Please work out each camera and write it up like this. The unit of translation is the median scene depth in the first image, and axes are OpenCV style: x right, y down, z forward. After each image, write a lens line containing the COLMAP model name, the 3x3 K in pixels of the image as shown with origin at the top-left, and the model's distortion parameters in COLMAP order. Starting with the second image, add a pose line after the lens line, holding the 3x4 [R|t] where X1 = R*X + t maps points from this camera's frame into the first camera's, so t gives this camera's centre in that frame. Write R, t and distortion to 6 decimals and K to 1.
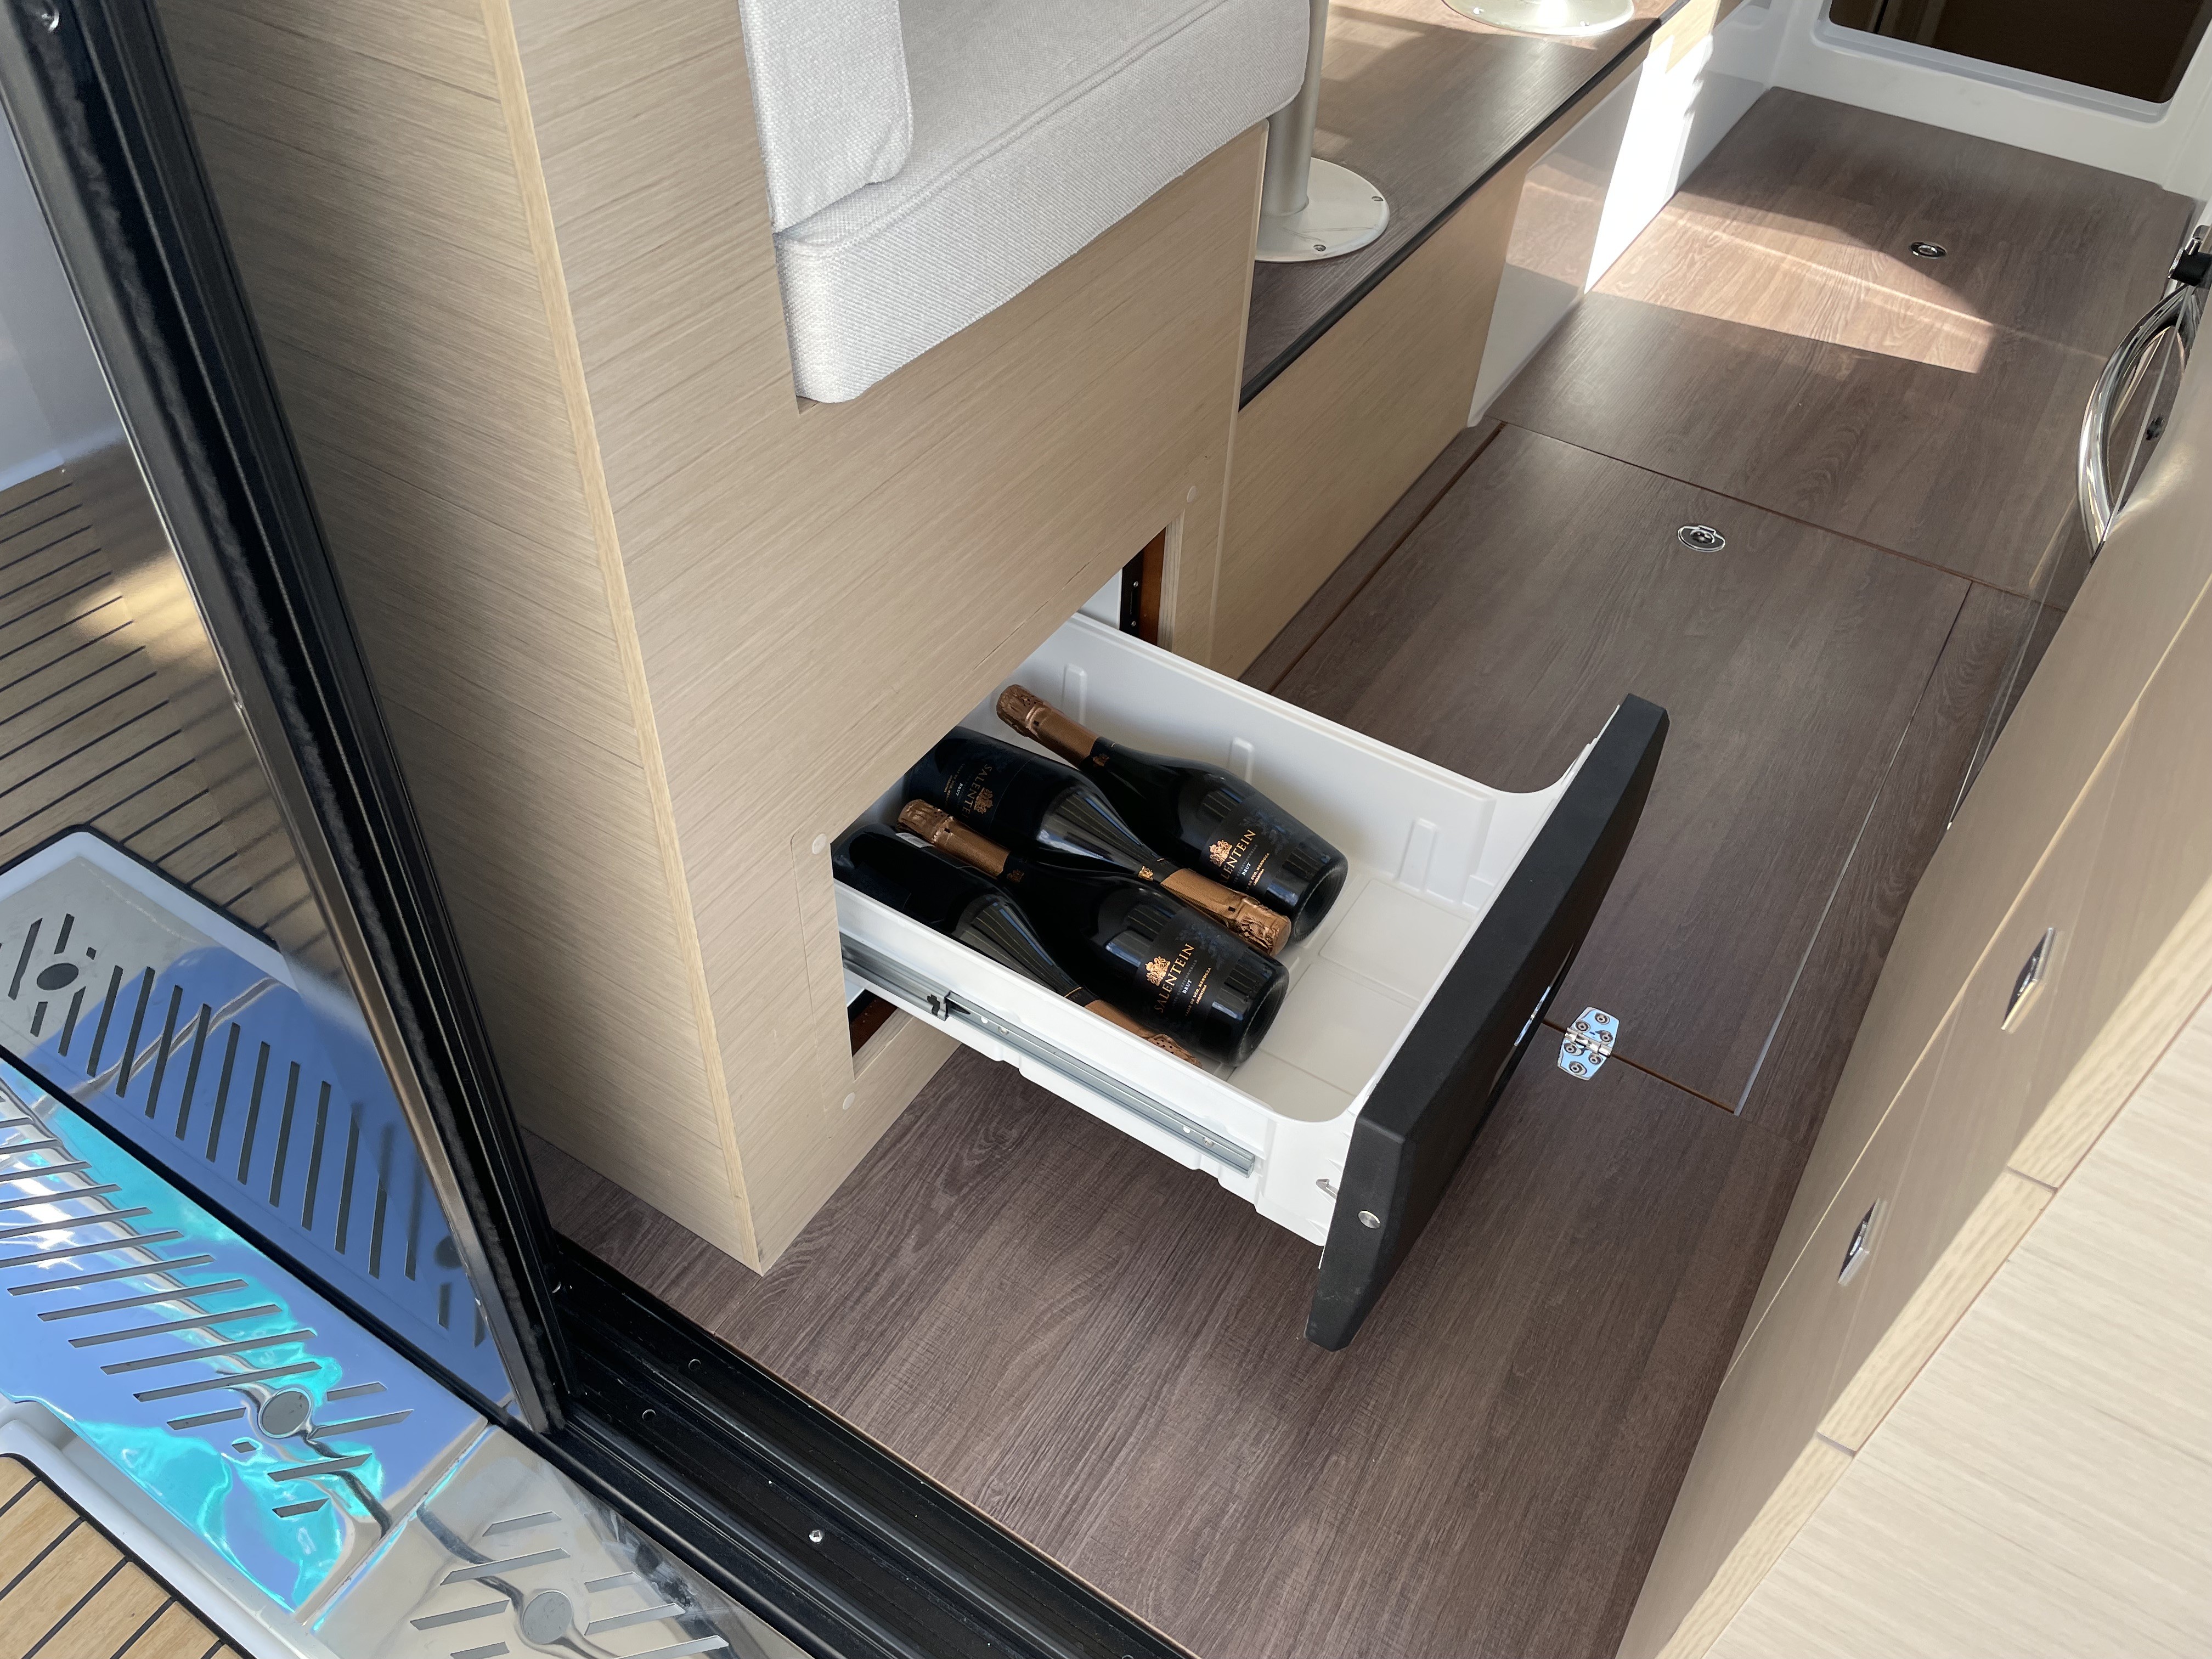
lens RADIAL K [[1717.5, 0, 1104.8], [0, 1717.5, 818.8], [0, 0, 1]] dist [0.080202, -0.105747]
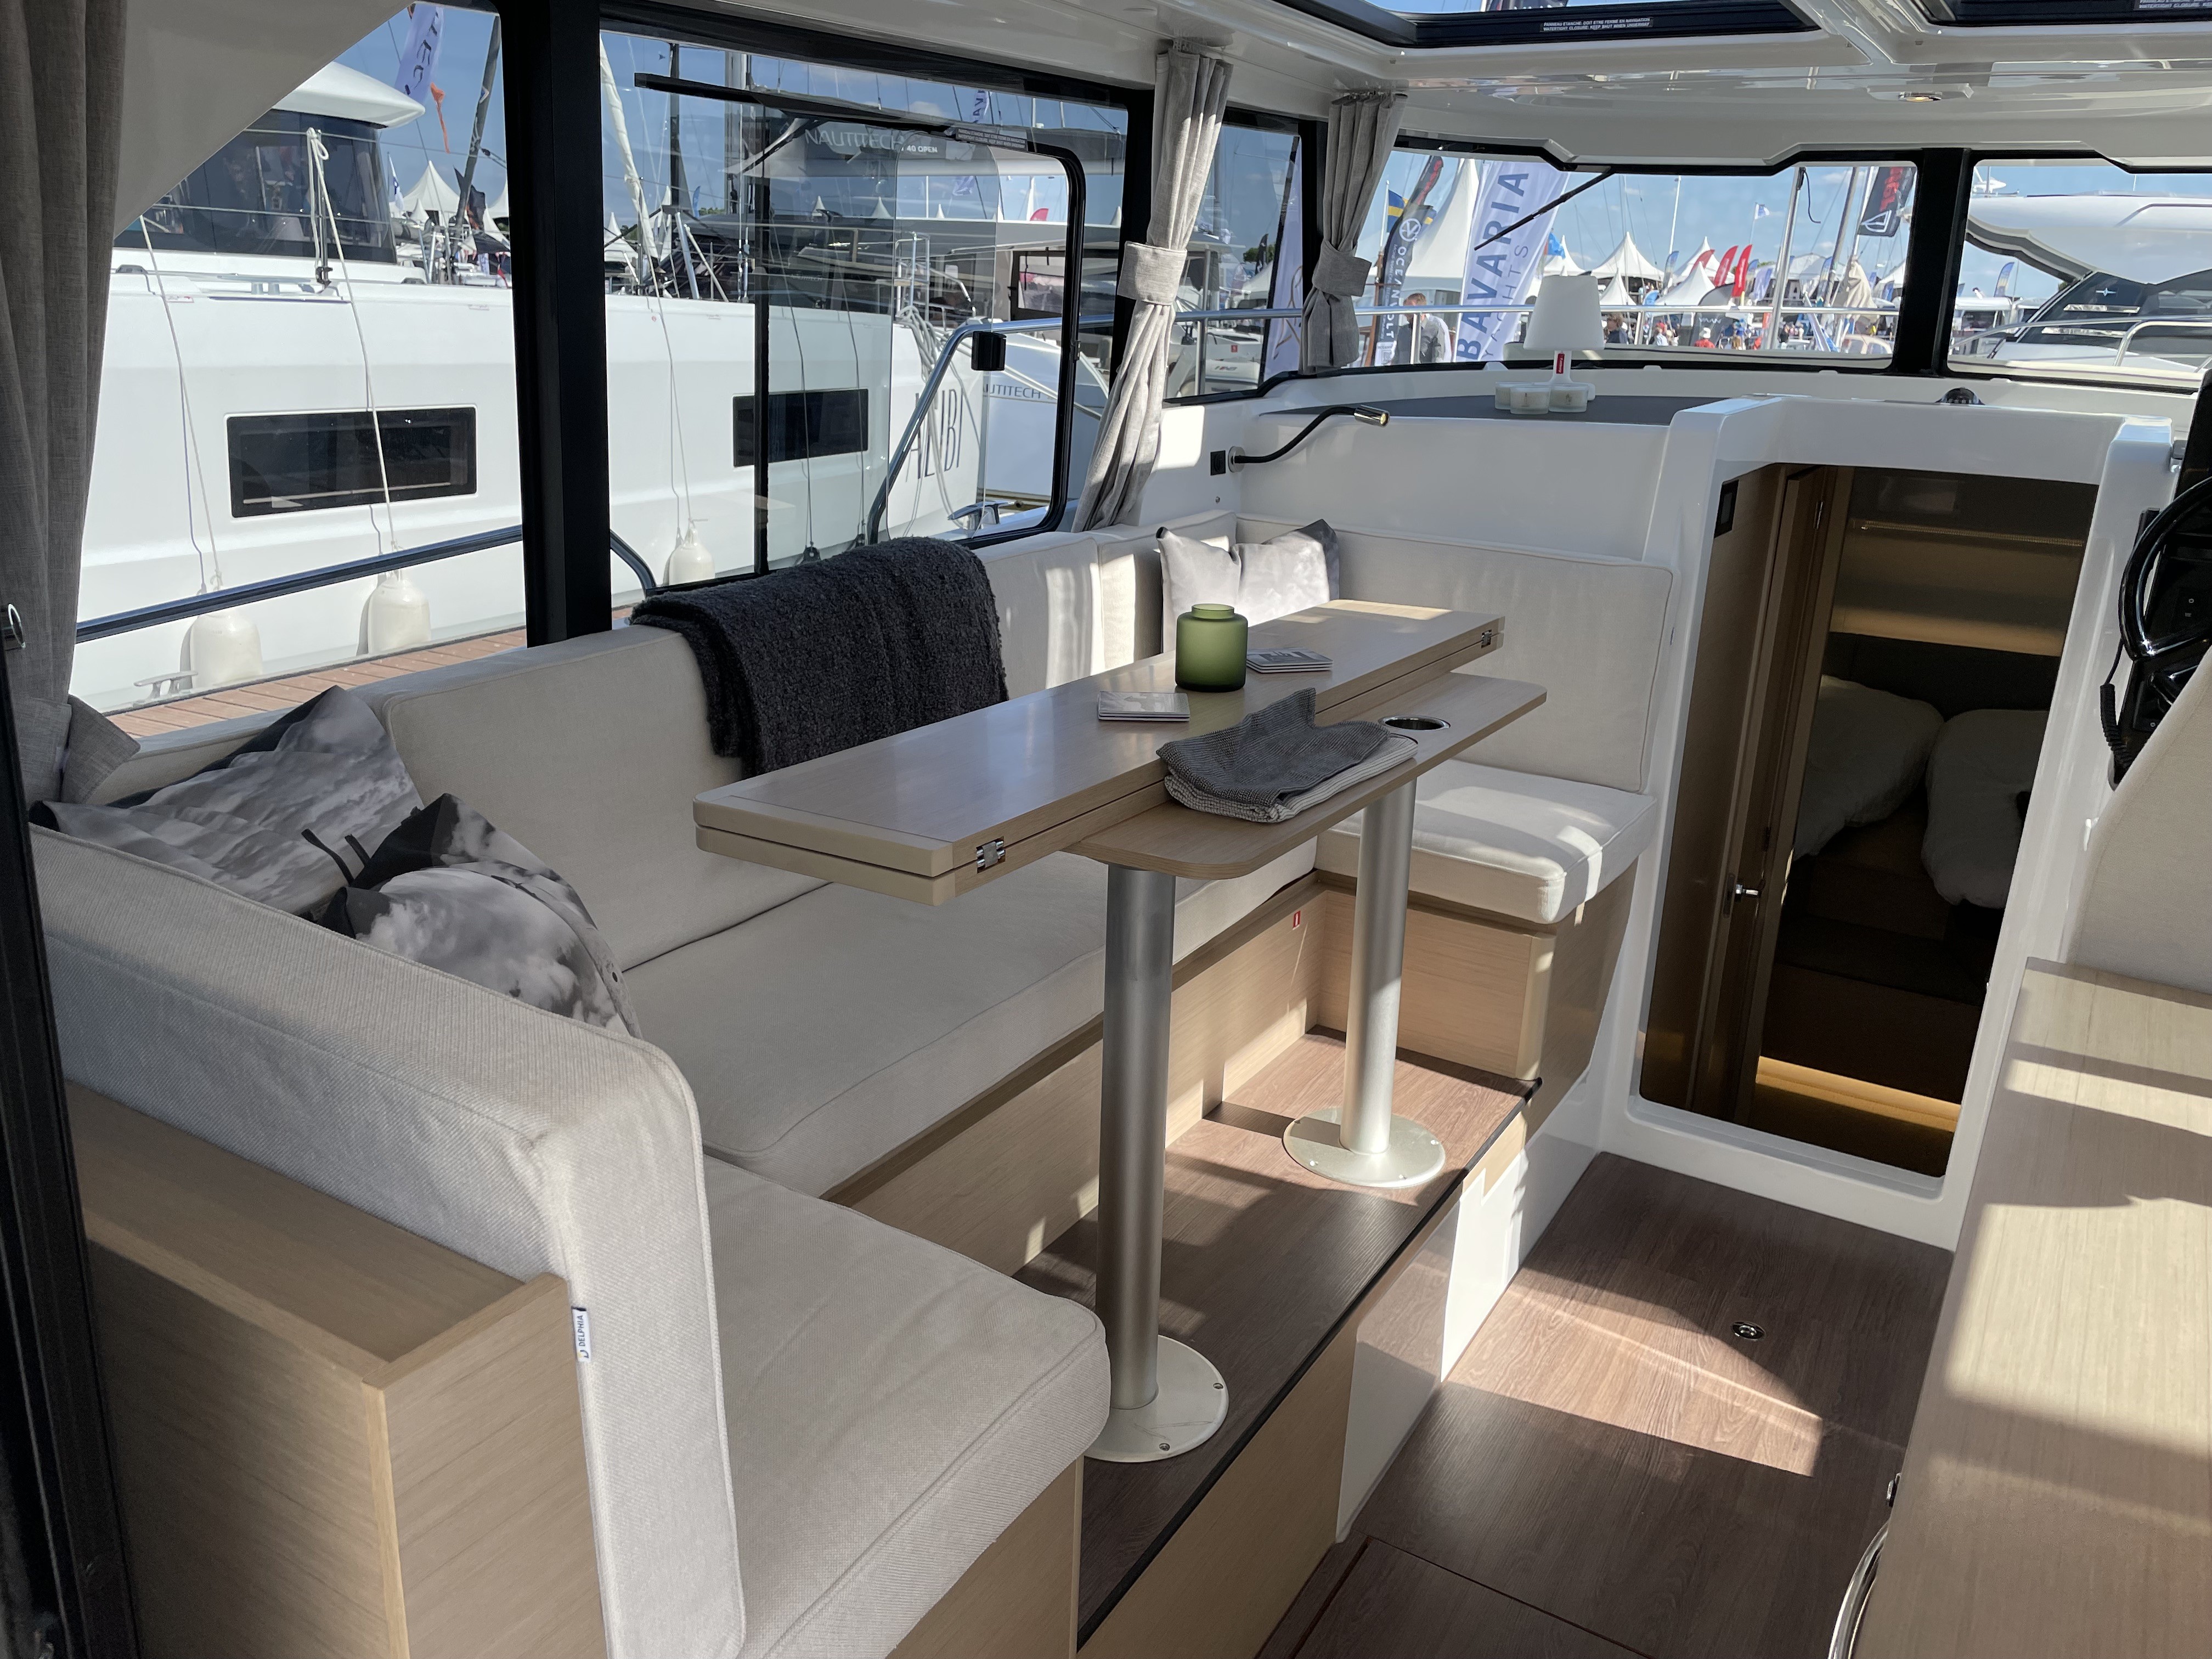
lens RADIAL K [[1717.5, 0, 1107.5], [0, 1717.5, 783.4], [0, 0, 1]] dist [0.080202, -0.105747]
pose [[0.999879, -0.009255, 0.012501, 0.053578], [0.013997, 0.885933, -0.463601, -0.131810], [-0.006784, 0.463720, 0.885956, -0.154411]]
